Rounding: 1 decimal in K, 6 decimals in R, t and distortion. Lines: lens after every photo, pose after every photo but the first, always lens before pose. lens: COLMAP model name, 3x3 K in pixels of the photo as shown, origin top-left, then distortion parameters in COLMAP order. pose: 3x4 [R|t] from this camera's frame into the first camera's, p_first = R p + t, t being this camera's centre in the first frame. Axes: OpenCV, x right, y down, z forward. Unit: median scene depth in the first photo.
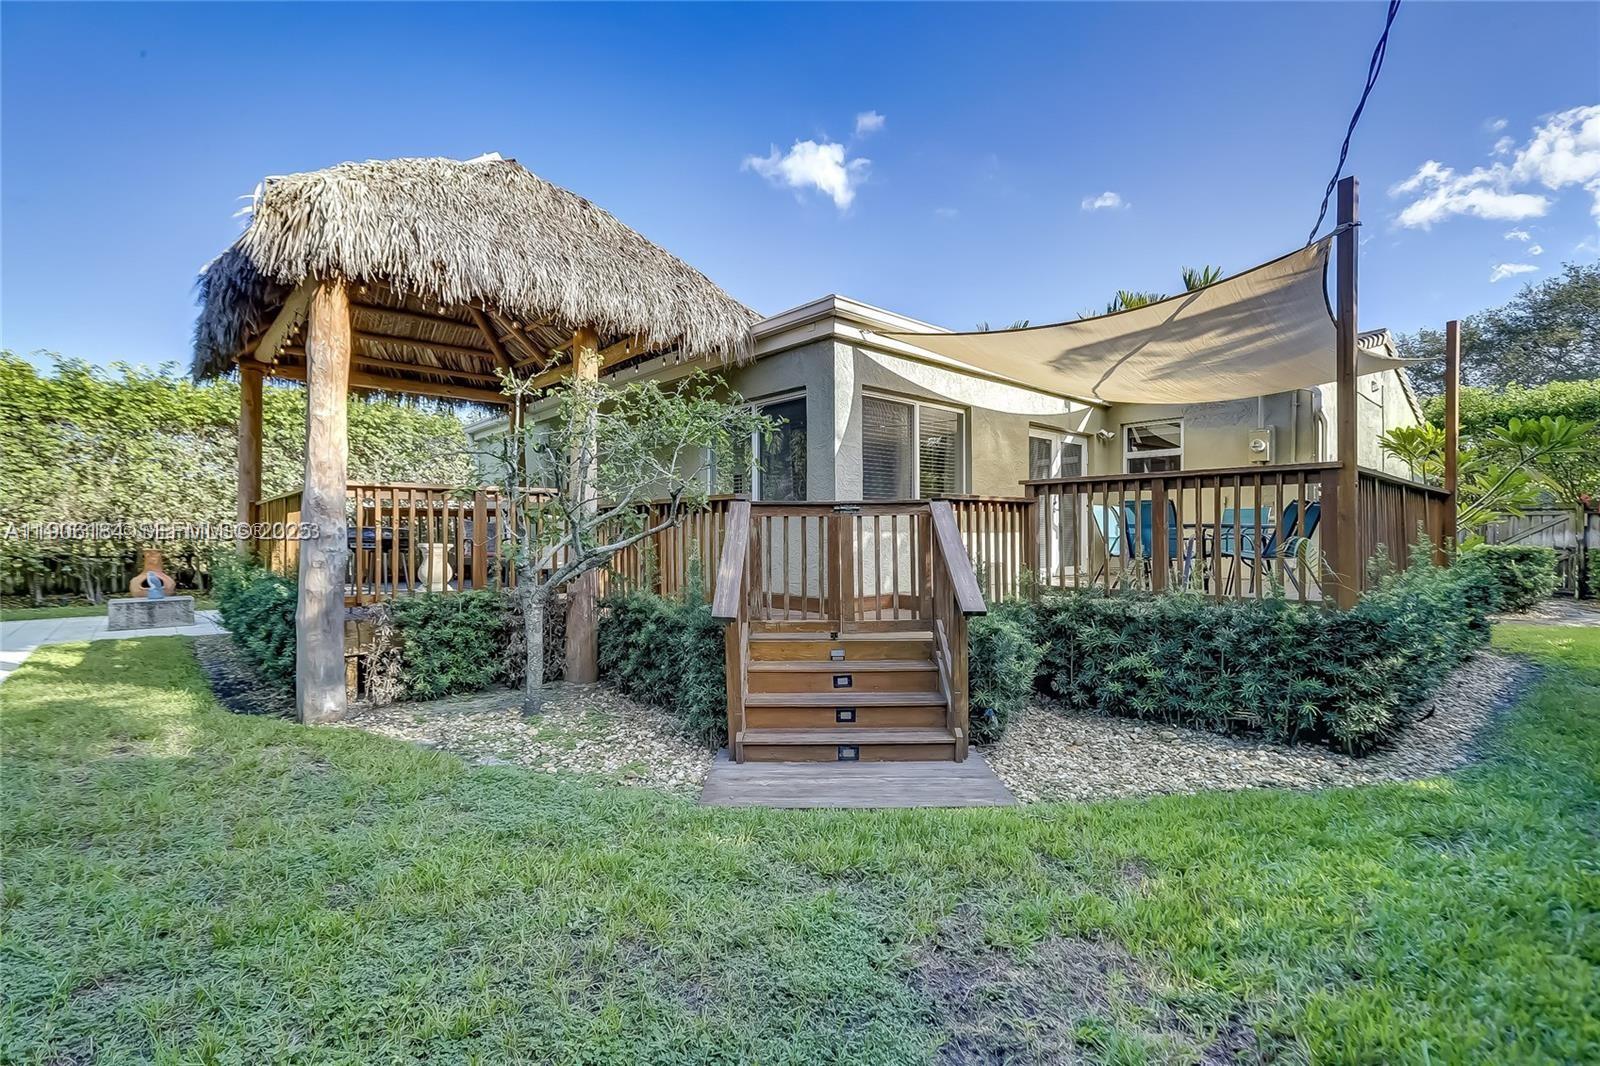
lens RADIAL K [[716.2, 0, 804.4], [0, 716.2, 536.9], [0, 0, 1]] dist [0.000535, 0.001318]
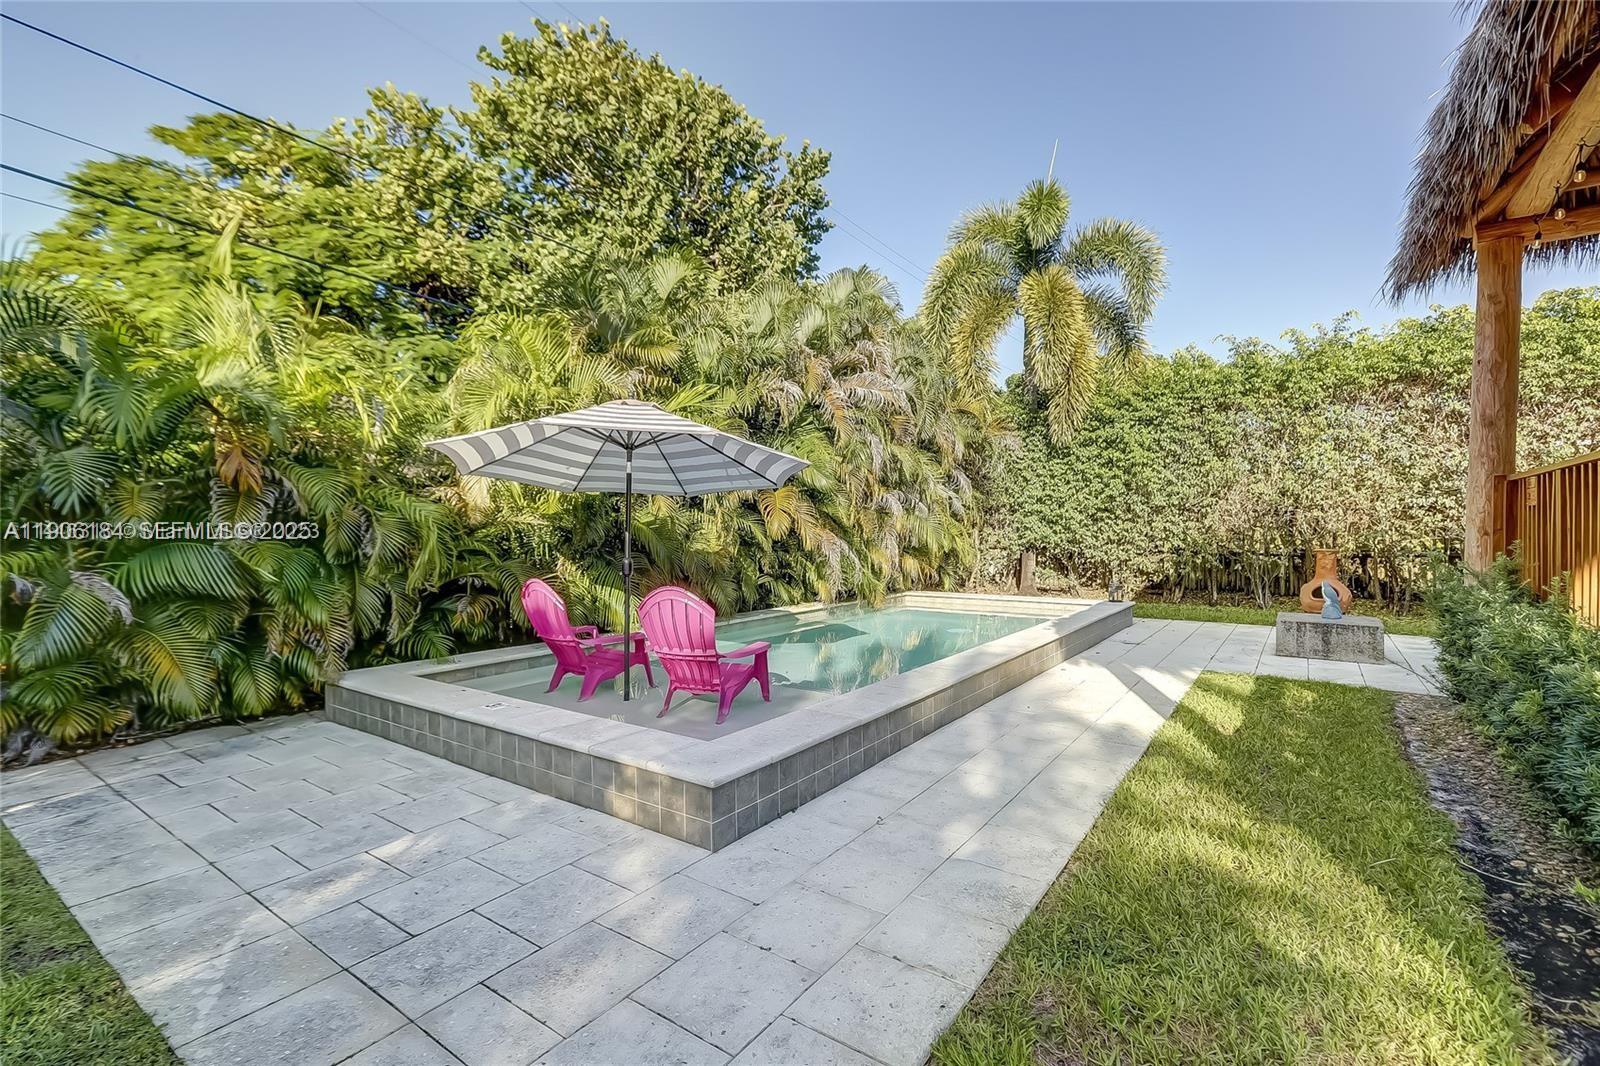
lens RADIAL K [[716.2, 0, 804.4], [0, 716.2, 536.9], [0, 0, 1]] dist [0.000535, 0.001318]
pose [[0.216242, 0.013289, -0.976249, -0.247073], [-0.001736, 0.999911, 0.013227, -0.005327], [0.976338, -0.001166, 0.216246, 0.253623]]
